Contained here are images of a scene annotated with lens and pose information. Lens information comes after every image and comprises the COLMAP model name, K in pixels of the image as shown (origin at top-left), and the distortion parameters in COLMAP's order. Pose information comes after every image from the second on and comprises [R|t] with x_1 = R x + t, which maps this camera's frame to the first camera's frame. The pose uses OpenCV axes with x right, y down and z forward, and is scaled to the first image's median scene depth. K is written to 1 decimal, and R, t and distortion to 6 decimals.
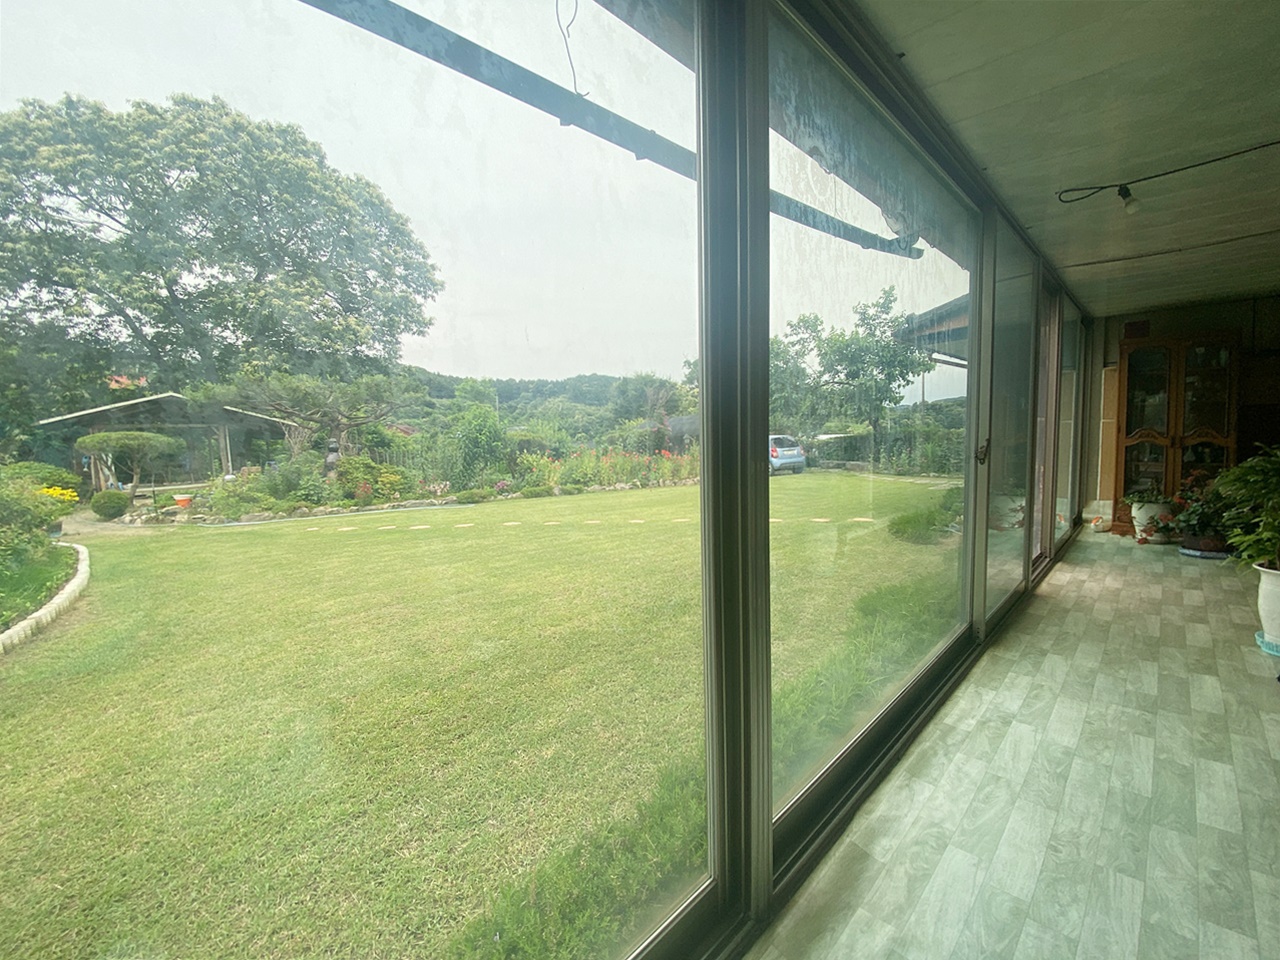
lens RADIAL K [[544.2, 0, 640.0], [0, 544.2, 480.0], [0, 0, 1]] dist [0.001566, 0.000165]
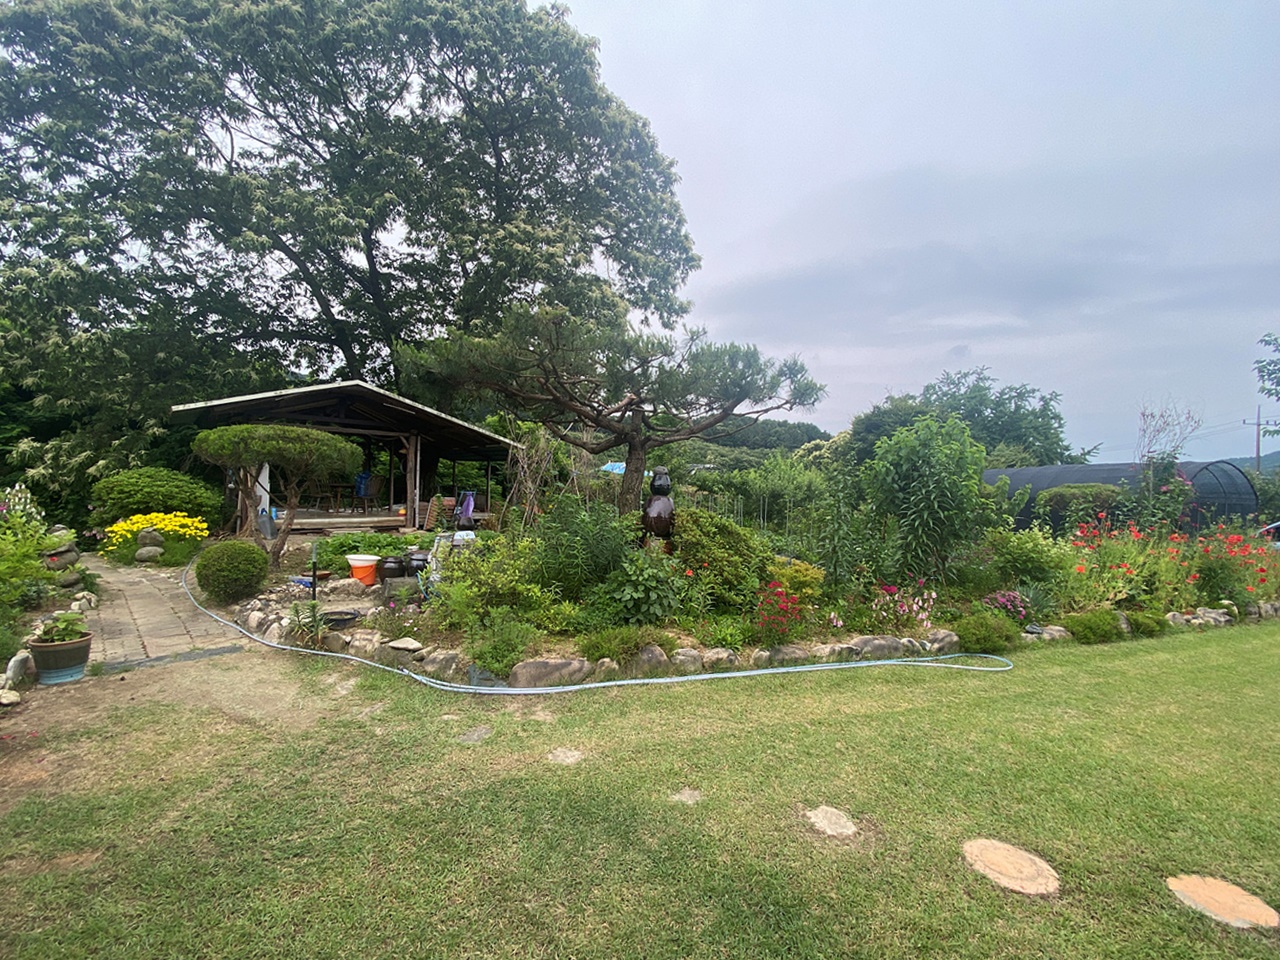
lens RADIAL K [[544.2, 0, 640.0], [0, 544.2, 480.0], [0, 0, 1]] dist [0.001566, 0.000165]
pose [[0.977940, 0.074737, -0.195056, -0.427582], [-0.089126, 0.993828, -0.066051, -0.027913], [0.188916, 0.081979, 0.978565, 0.473974]]
